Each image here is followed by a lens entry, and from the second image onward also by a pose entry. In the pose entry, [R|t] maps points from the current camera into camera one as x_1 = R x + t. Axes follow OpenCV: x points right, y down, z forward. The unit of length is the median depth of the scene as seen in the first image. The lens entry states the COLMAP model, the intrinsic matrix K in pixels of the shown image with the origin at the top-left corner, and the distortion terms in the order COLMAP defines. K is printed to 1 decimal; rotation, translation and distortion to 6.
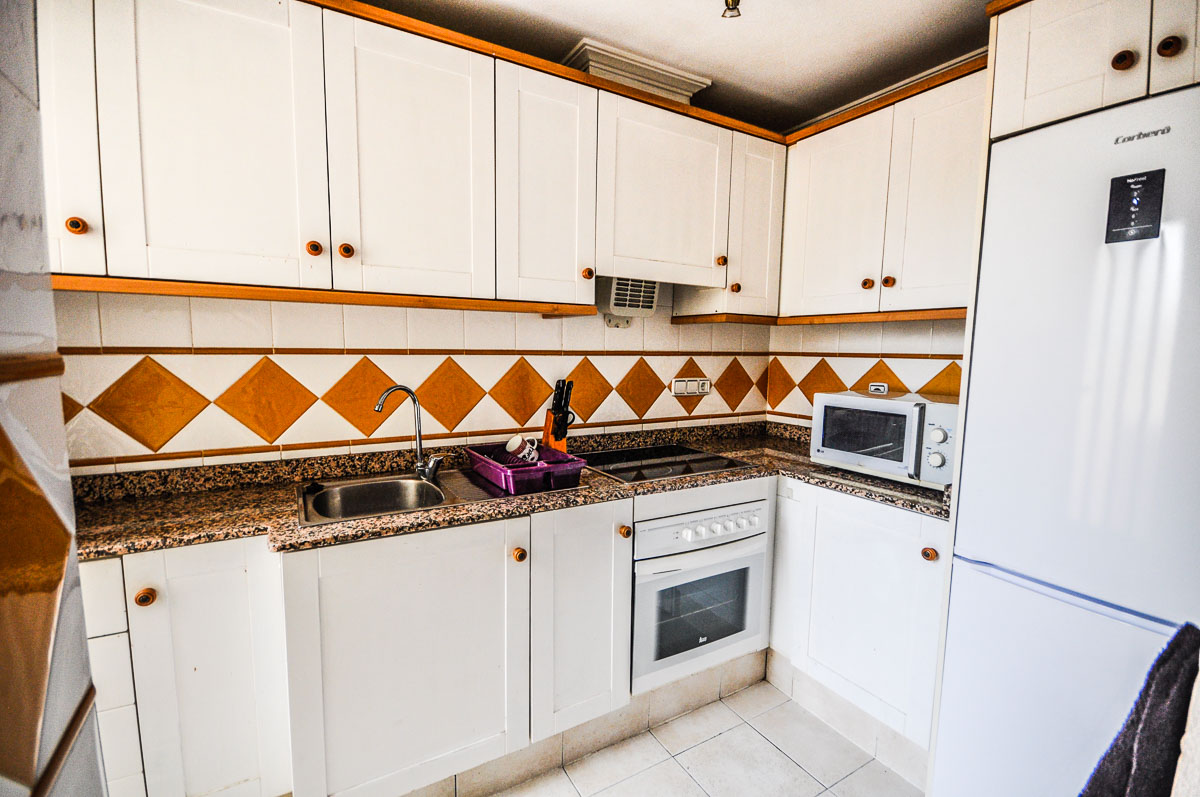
lens RADIAL K [[525.2, 0, 595.7], [0, 525.2, 397.6], [0, 0, 1]] dist [-0.000197, -0.002261]
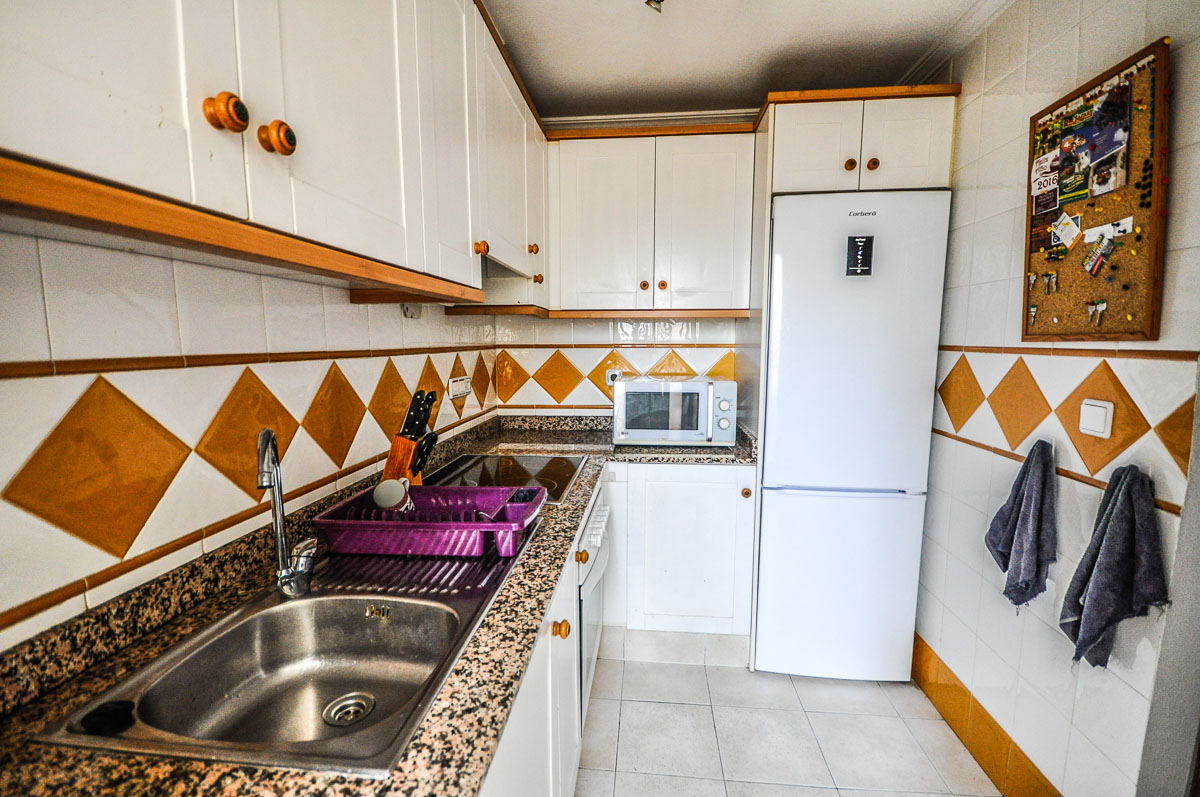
lens RADIAL K [[525.2, 0, 599.7], [0, 525.2, 401.1], [0, 0, 1]] dist [-0.000197, -0.002261]
pose [[0.591182, -0.106691, 0.799451, -0.493607], [0.086759, 0.993873, 0.068482, -0.047948], [-0.801859, 0.028874, 0.596816, 0.377864]]
